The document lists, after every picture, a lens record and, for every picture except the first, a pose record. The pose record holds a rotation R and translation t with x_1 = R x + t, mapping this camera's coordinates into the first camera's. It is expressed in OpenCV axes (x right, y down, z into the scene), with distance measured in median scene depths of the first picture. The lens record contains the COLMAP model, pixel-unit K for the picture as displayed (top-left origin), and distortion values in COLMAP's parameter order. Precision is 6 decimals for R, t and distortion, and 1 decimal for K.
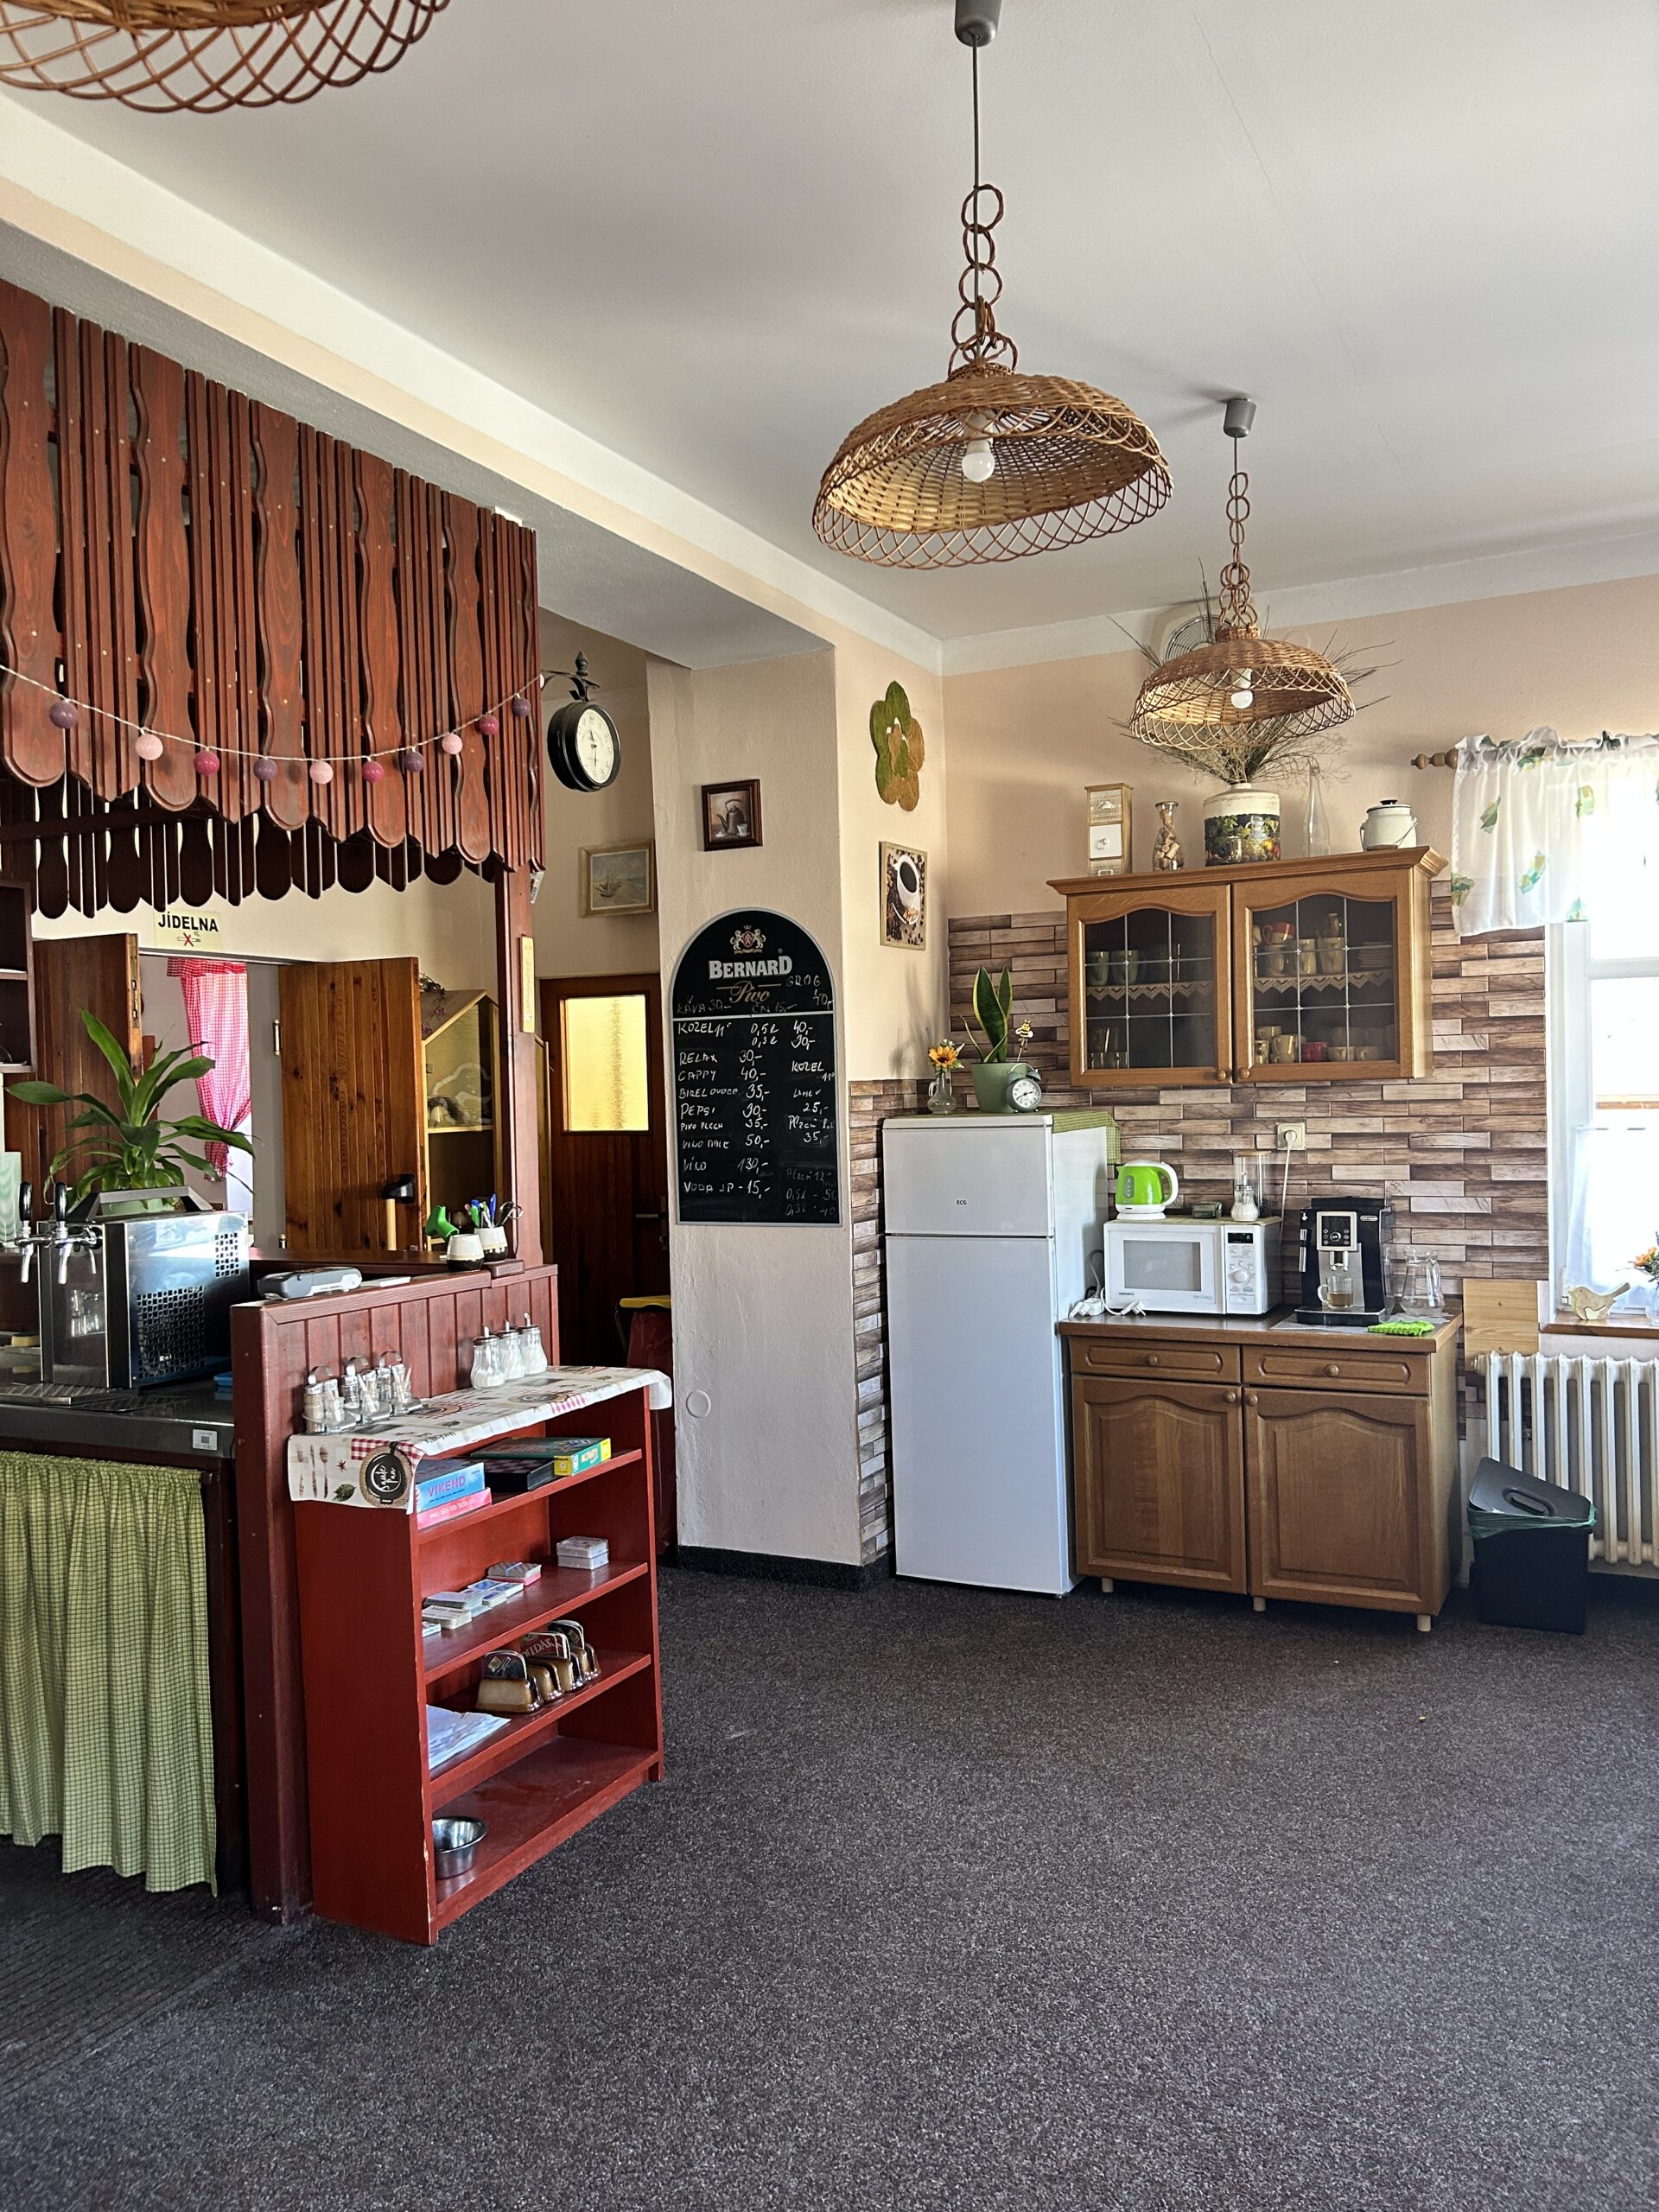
lens RADIAL K [[1663.8, 0, 834.7], [0, 1663.8, 1112.9], [0, 0, 1]] dist [0.129935, -0.278468]
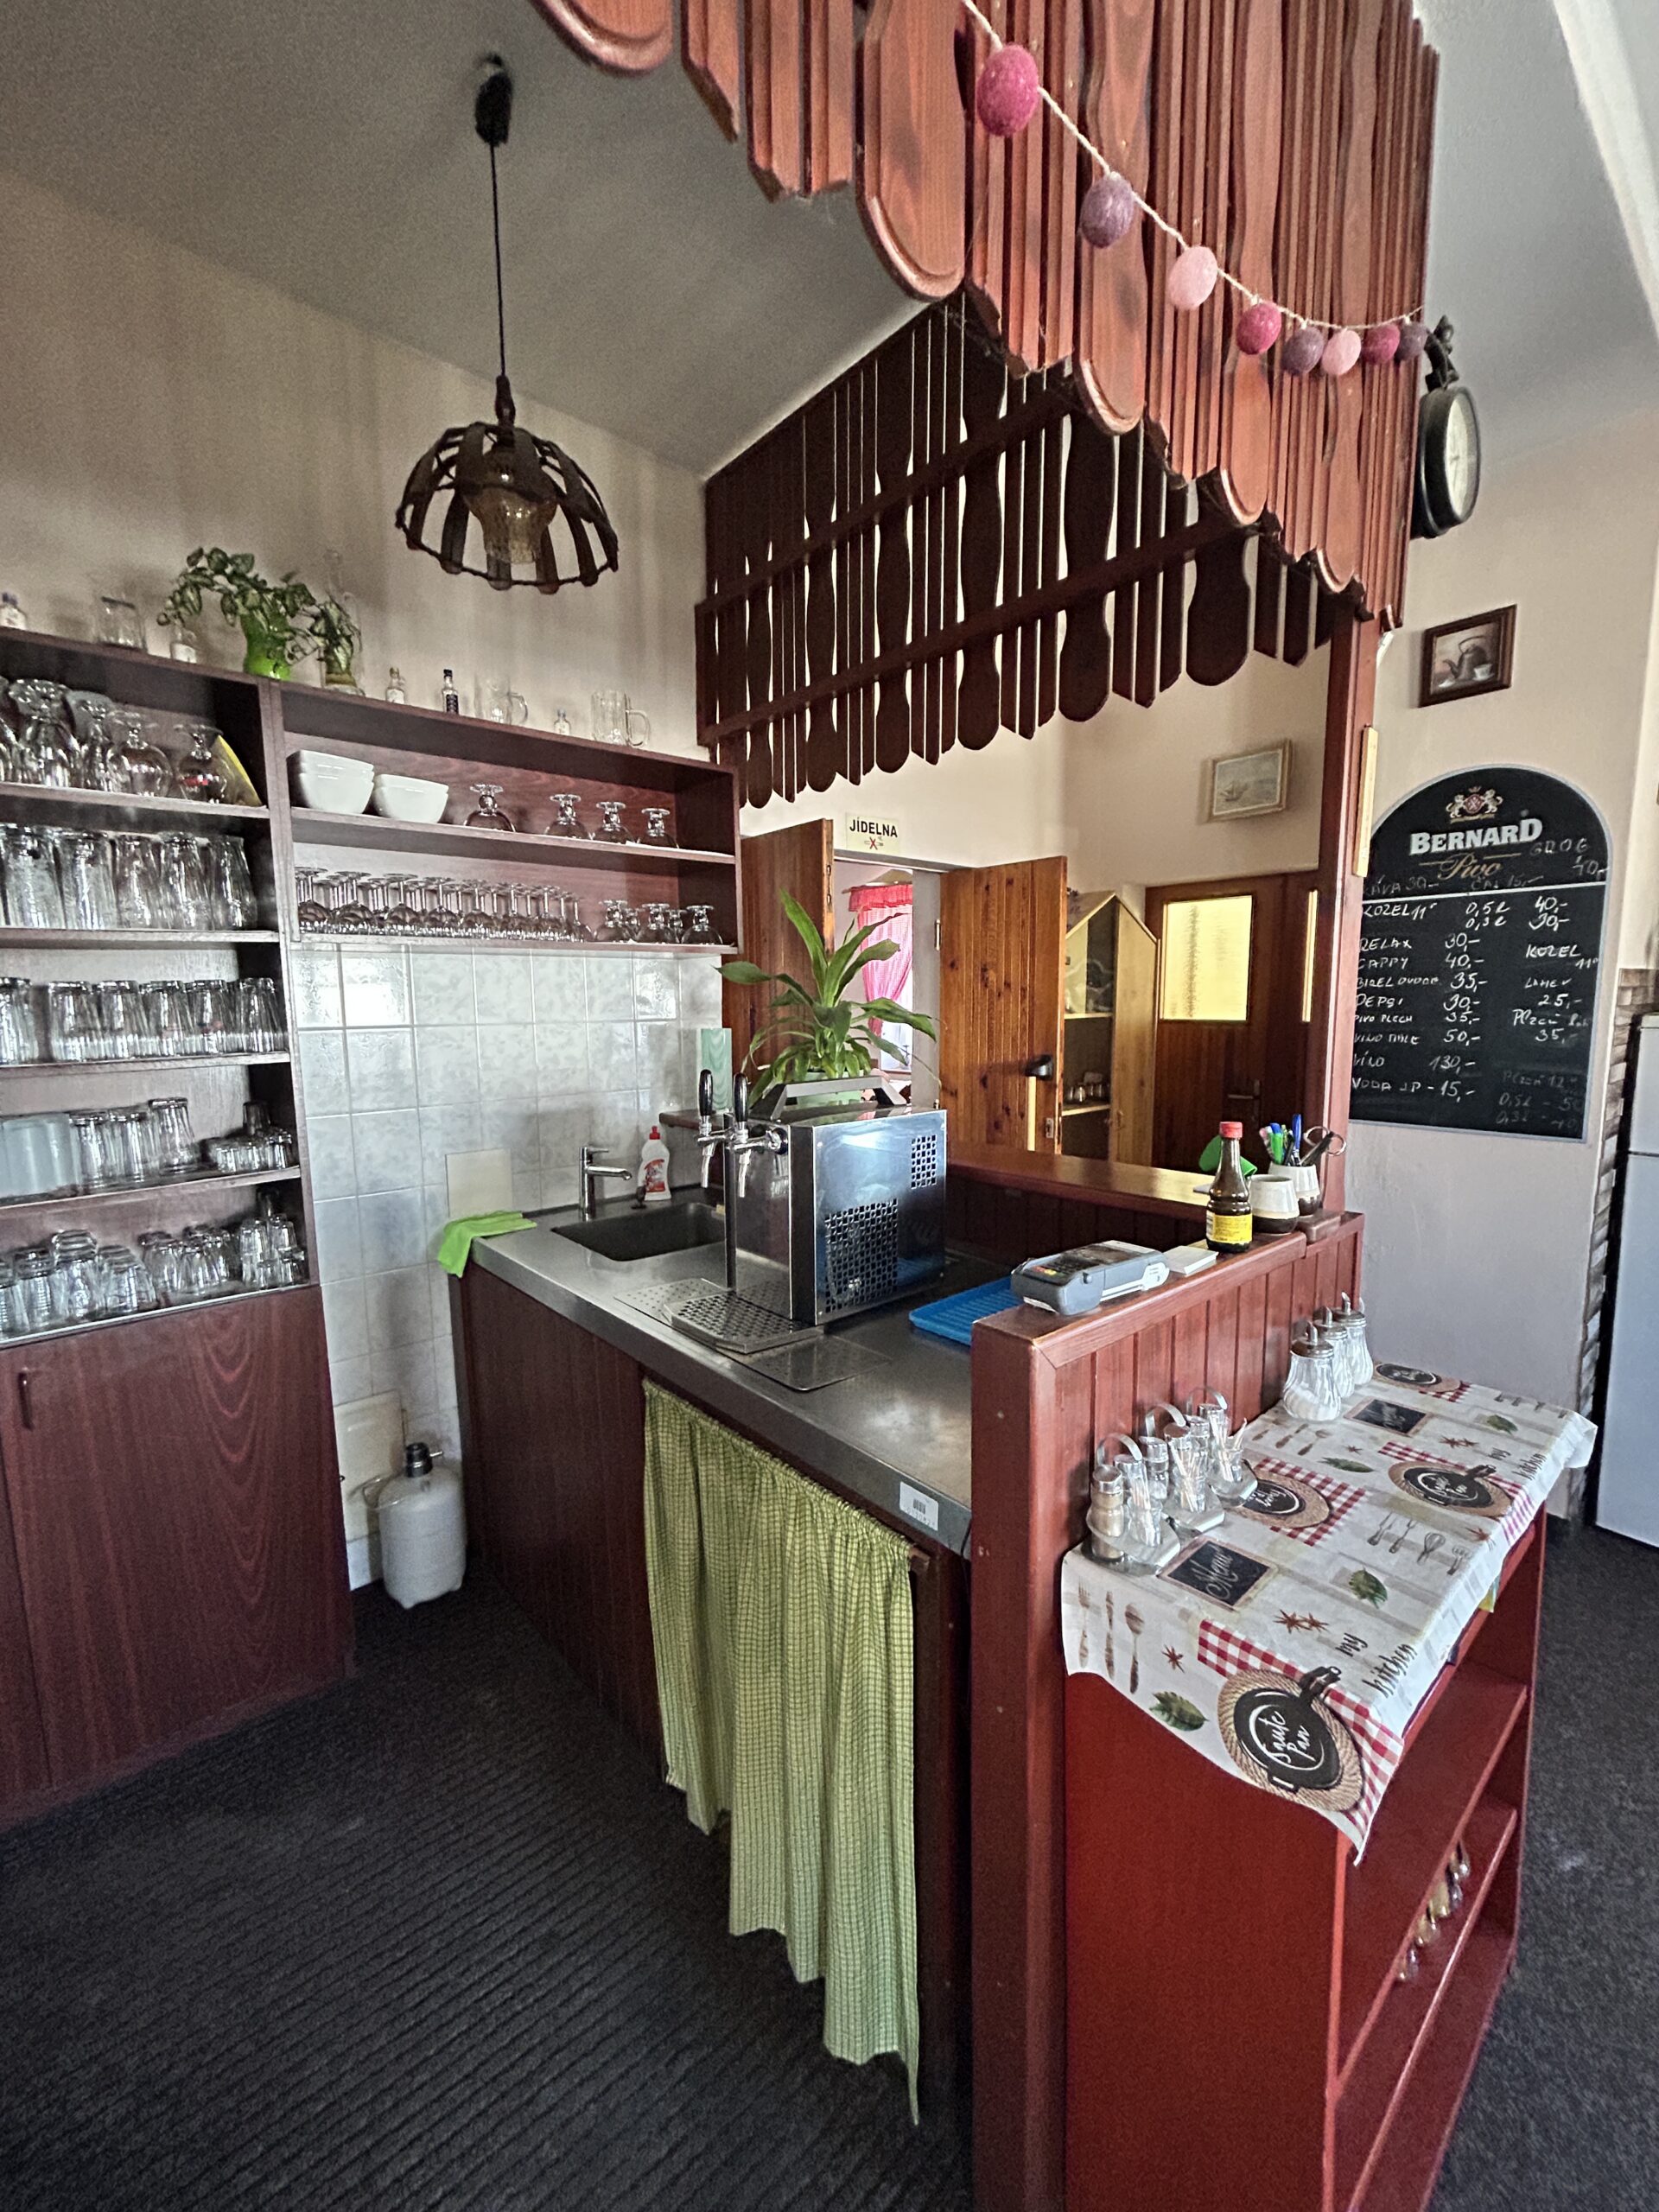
lens RADIAL K [[885.2, 0, 829.5], [0, 885.2, 1106.0], [0, 0, 1]] dist [-0.001870, 0.000146]
pose [[0.923992, 0.061388, -0.377453, -0.180417], [-0.018563, 0.993068, 0.116070, 0.004821], [0.381961, -0.100241, 0.918726, 0.436816]]
